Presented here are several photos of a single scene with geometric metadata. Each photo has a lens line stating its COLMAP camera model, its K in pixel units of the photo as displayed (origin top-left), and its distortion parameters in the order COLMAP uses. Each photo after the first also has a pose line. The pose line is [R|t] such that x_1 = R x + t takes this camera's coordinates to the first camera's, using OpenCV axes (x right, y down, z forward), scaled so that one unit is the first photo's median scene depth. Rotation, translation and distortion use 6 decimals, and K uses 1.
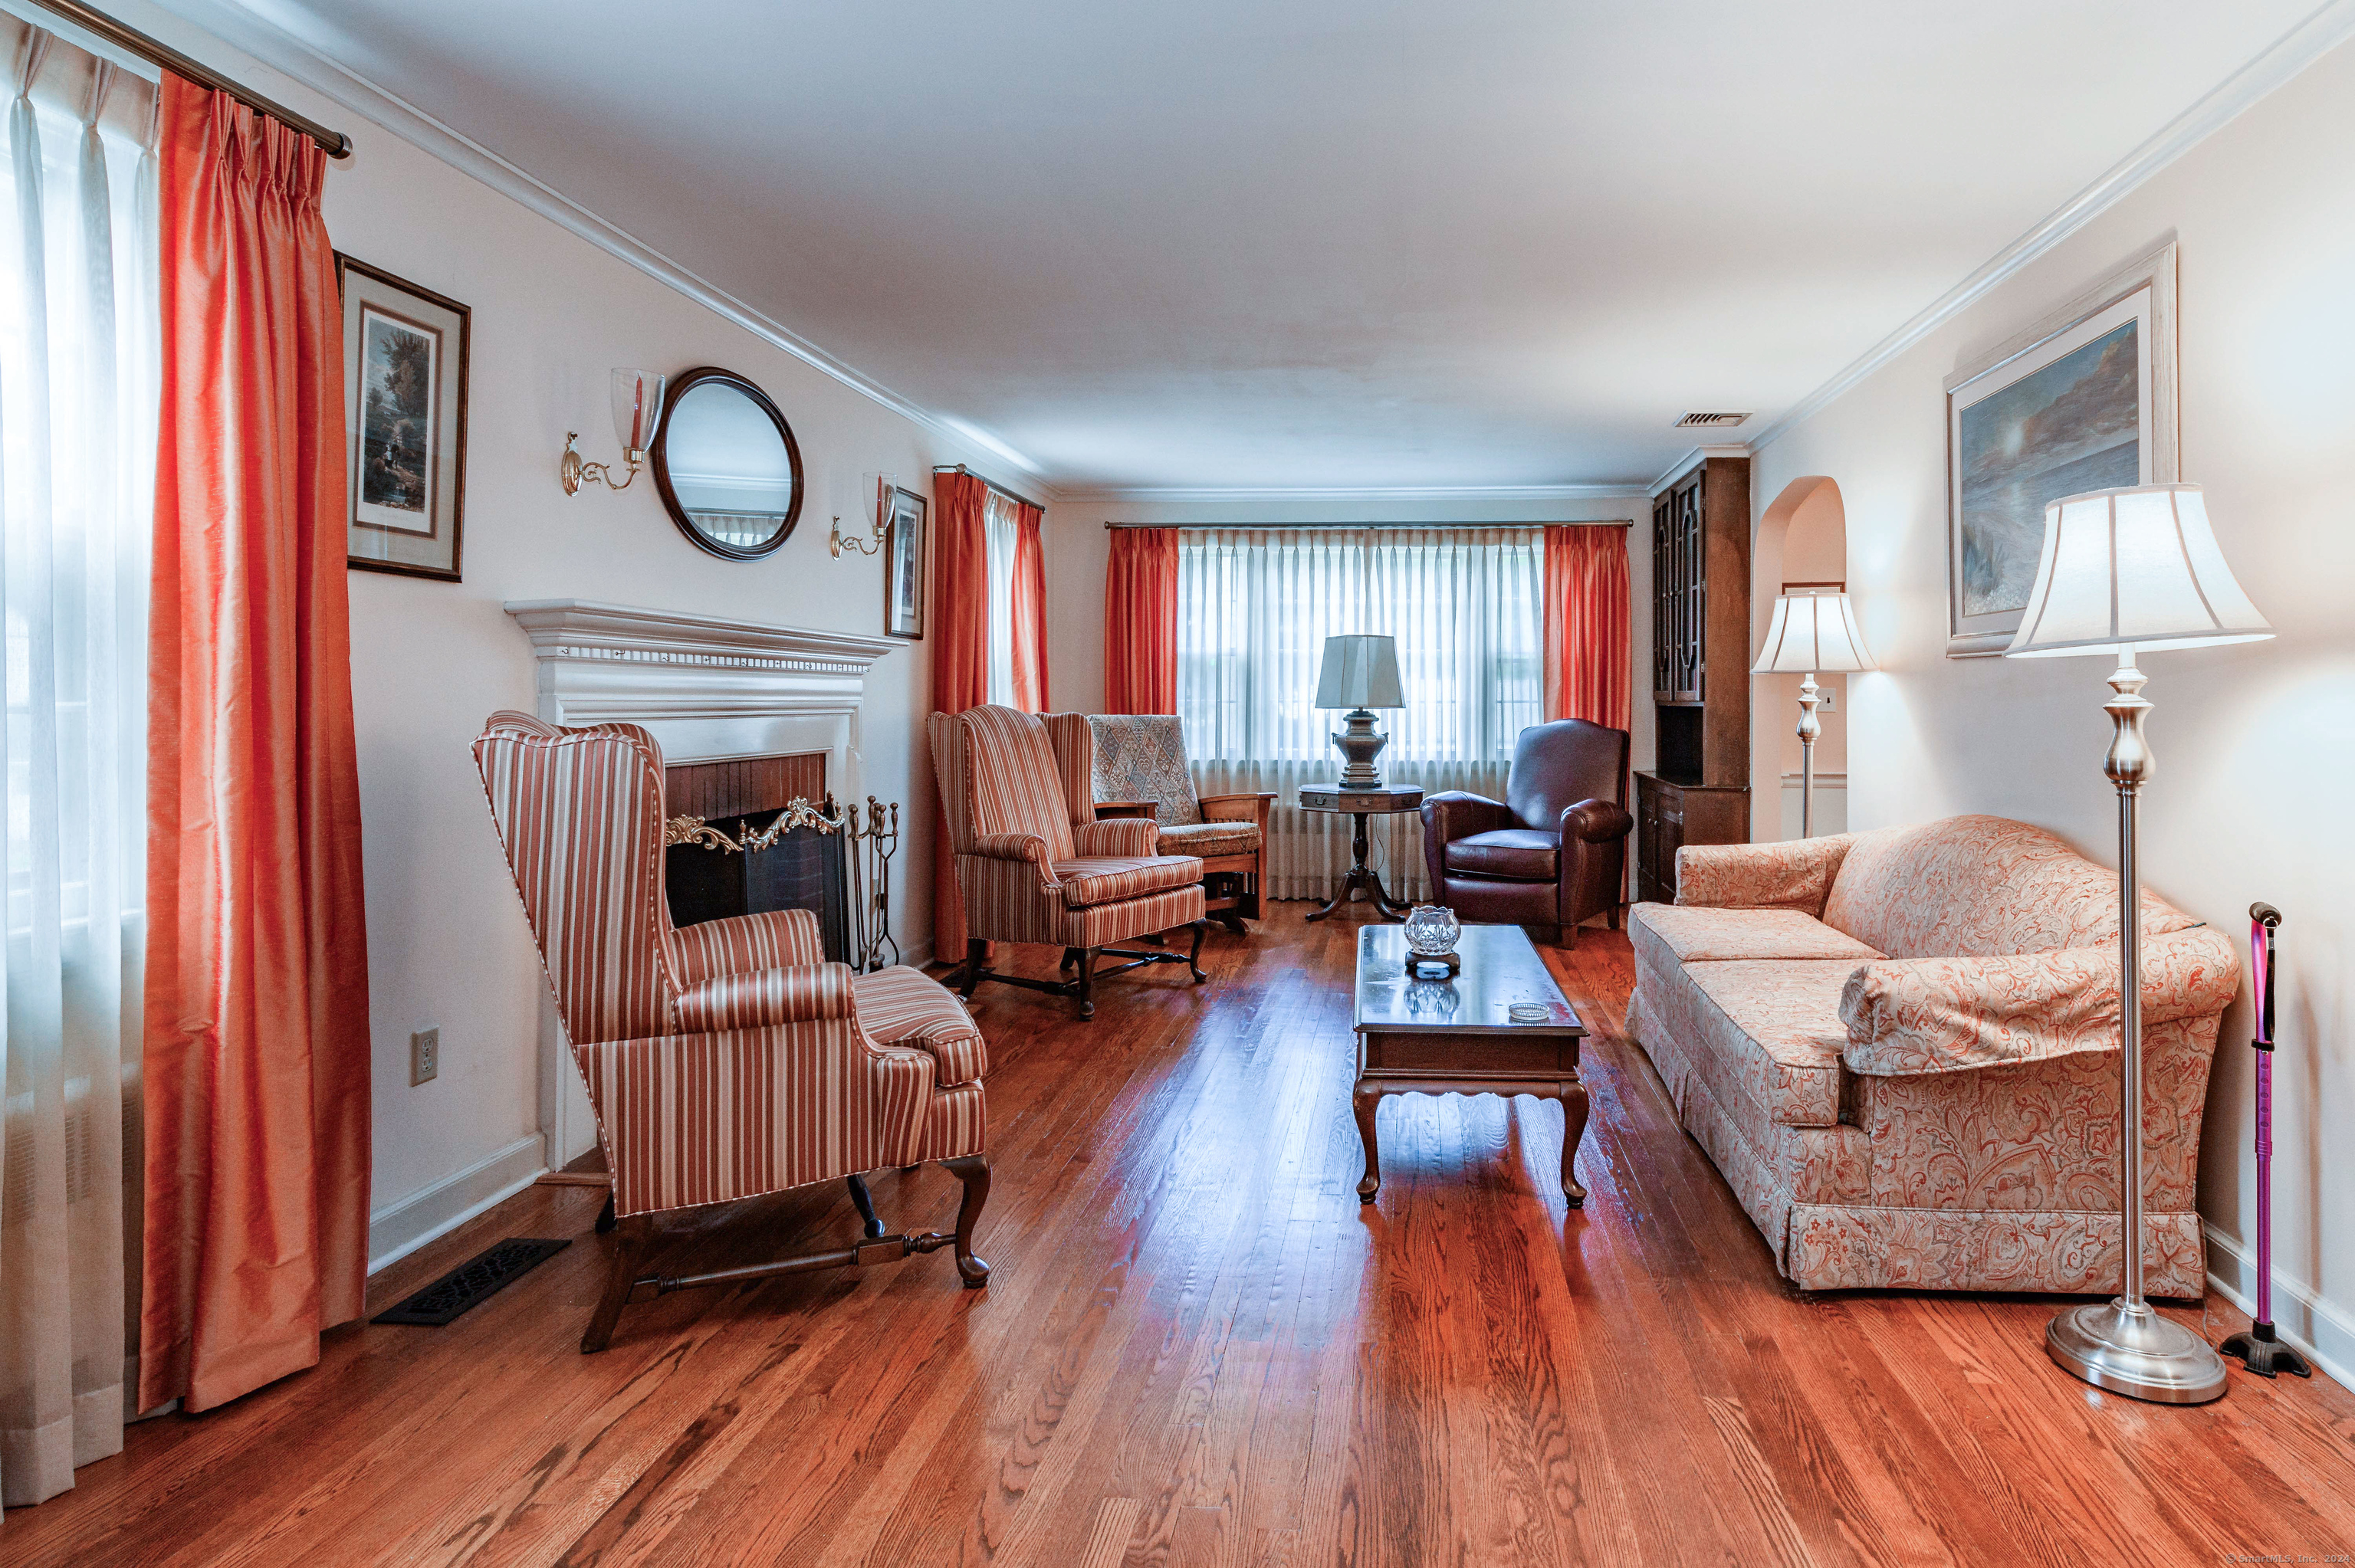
lens RADIAL K [[1200.3, 0, 1181.3], [0, 1200.3, 706.2], [0, 0, 1]] dist [0.038276, 0.000322]
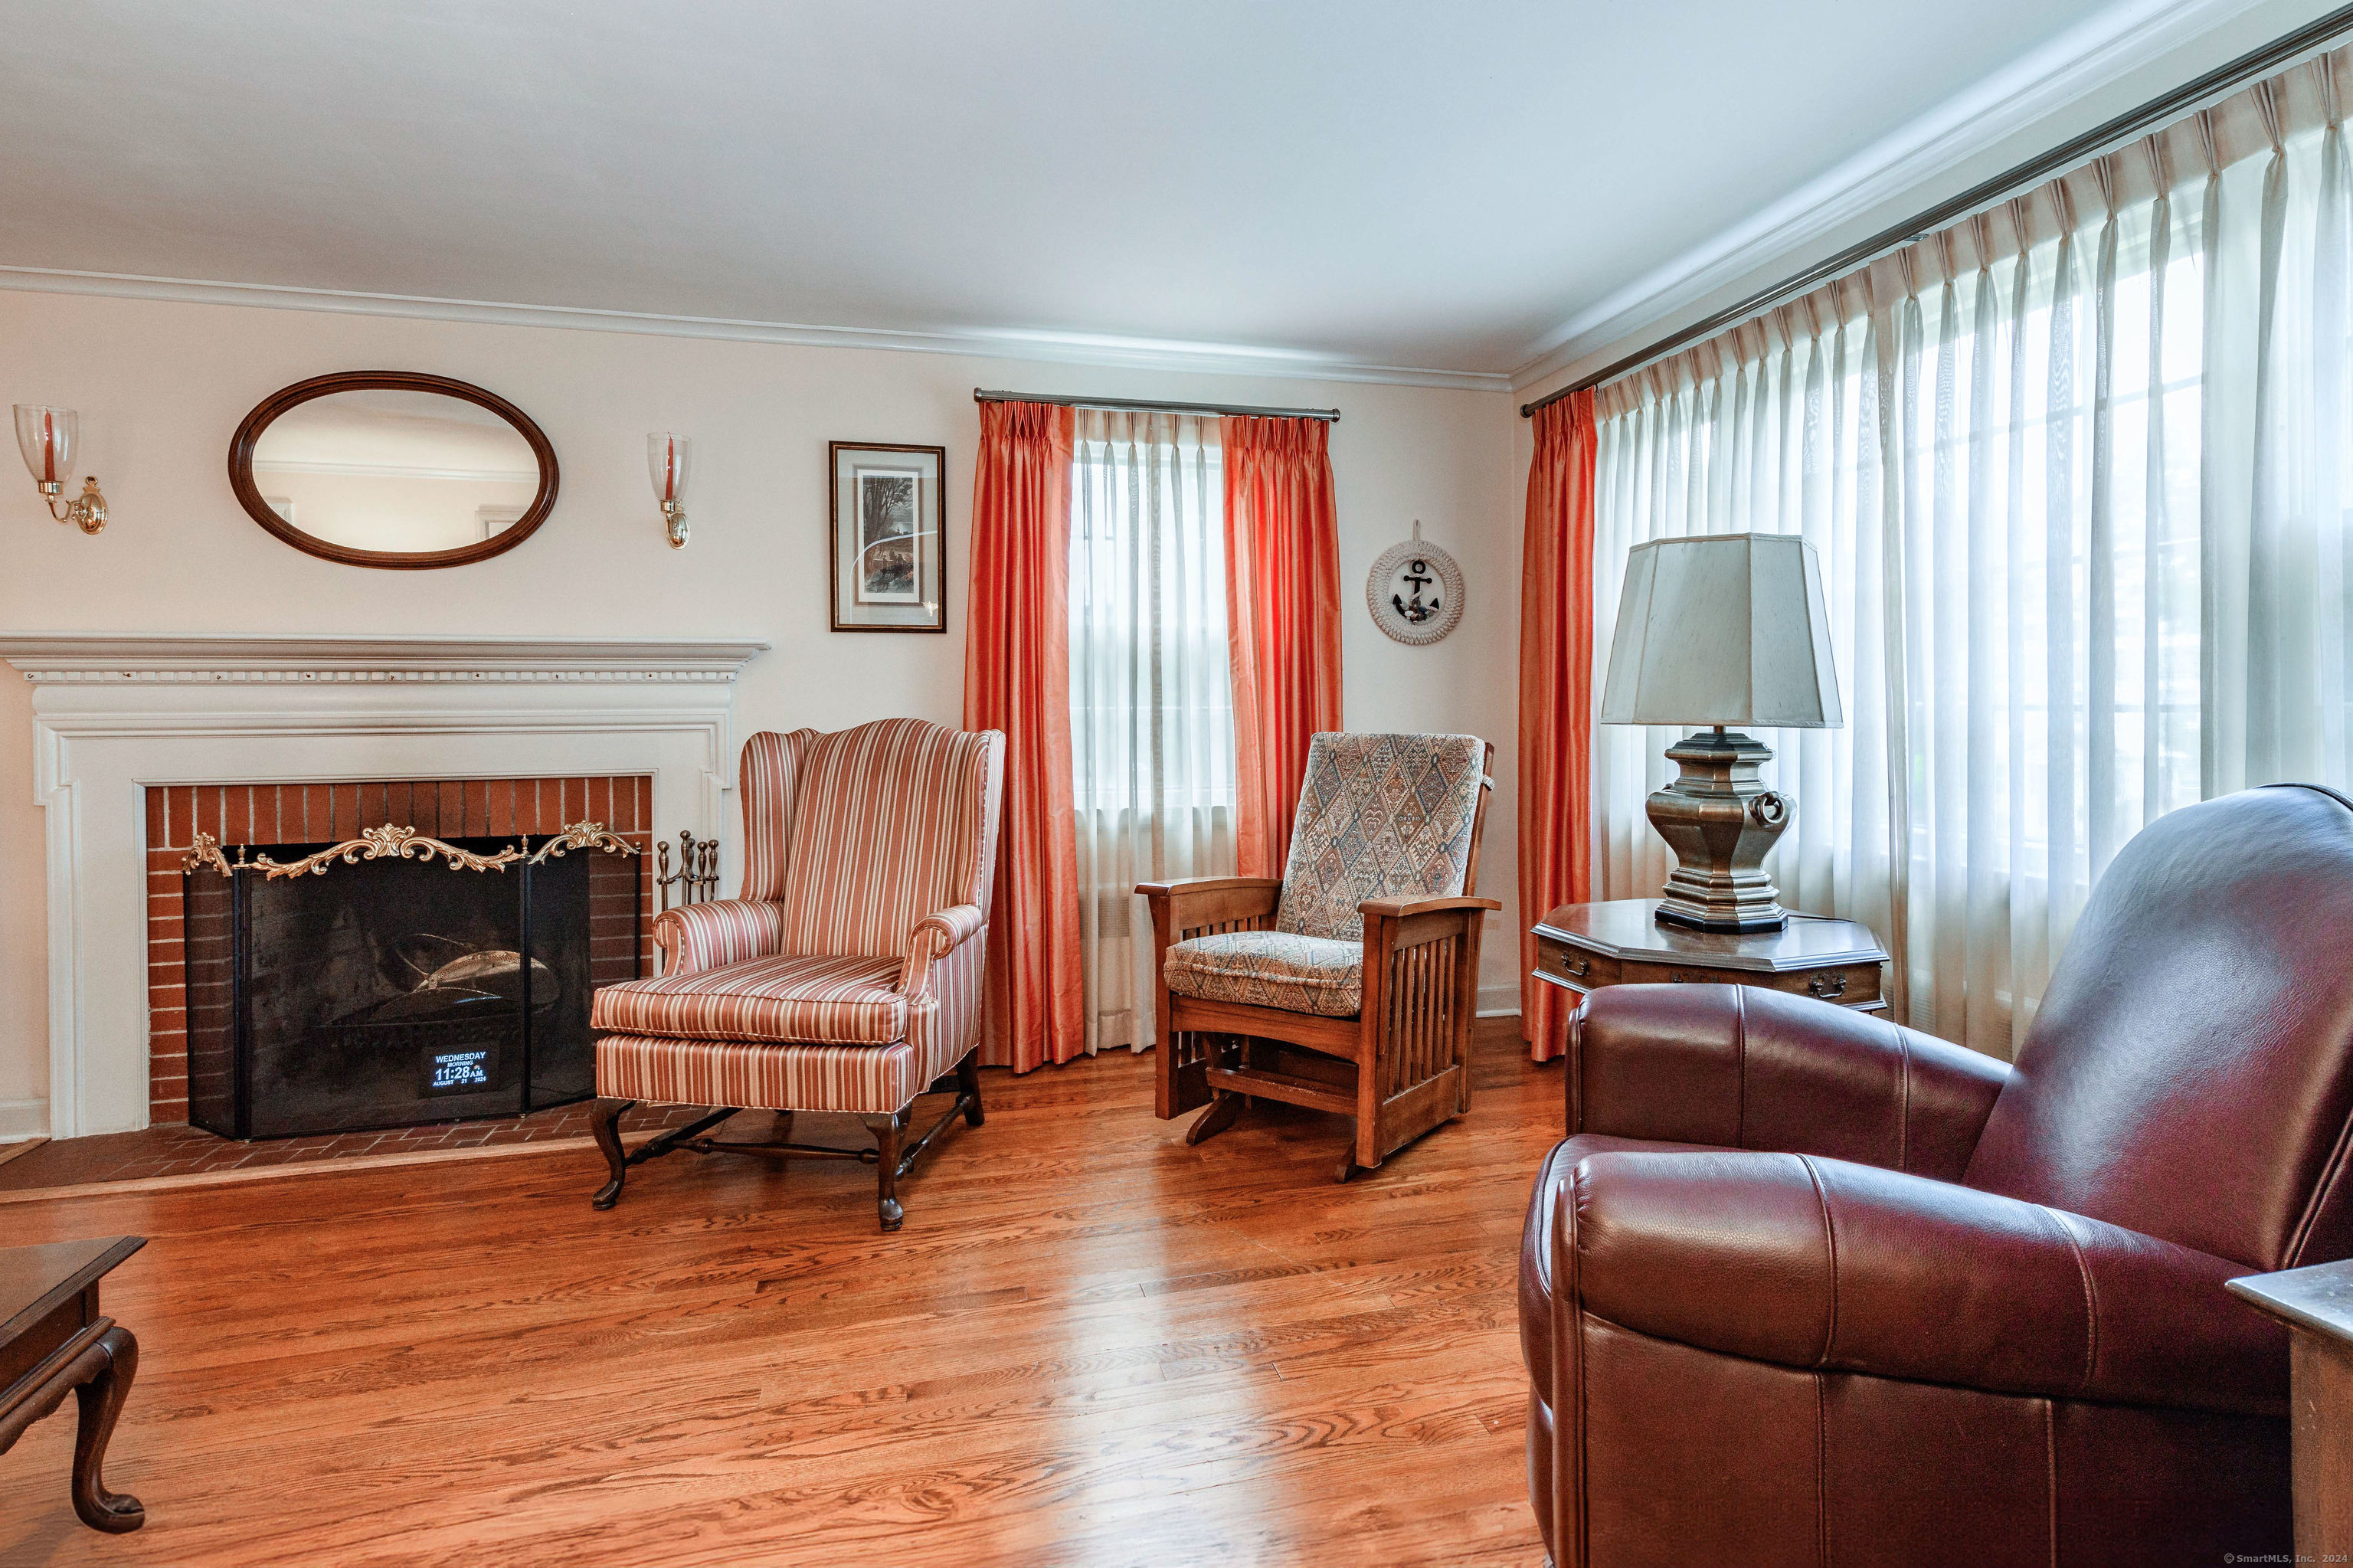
lens RADIAL K [[1199.5, 0, 1180.3], [0, 1199.5, 706.3], [0, 0, 1]] dist [0.038276, 0.000322]
pose [[0.421293, -0.005148, -0.906910, 0.444537], [0.004042, 0.999985, -0.003799, -0.003953], [0.906915, -0.002066, 0.421308, 0.672168]]
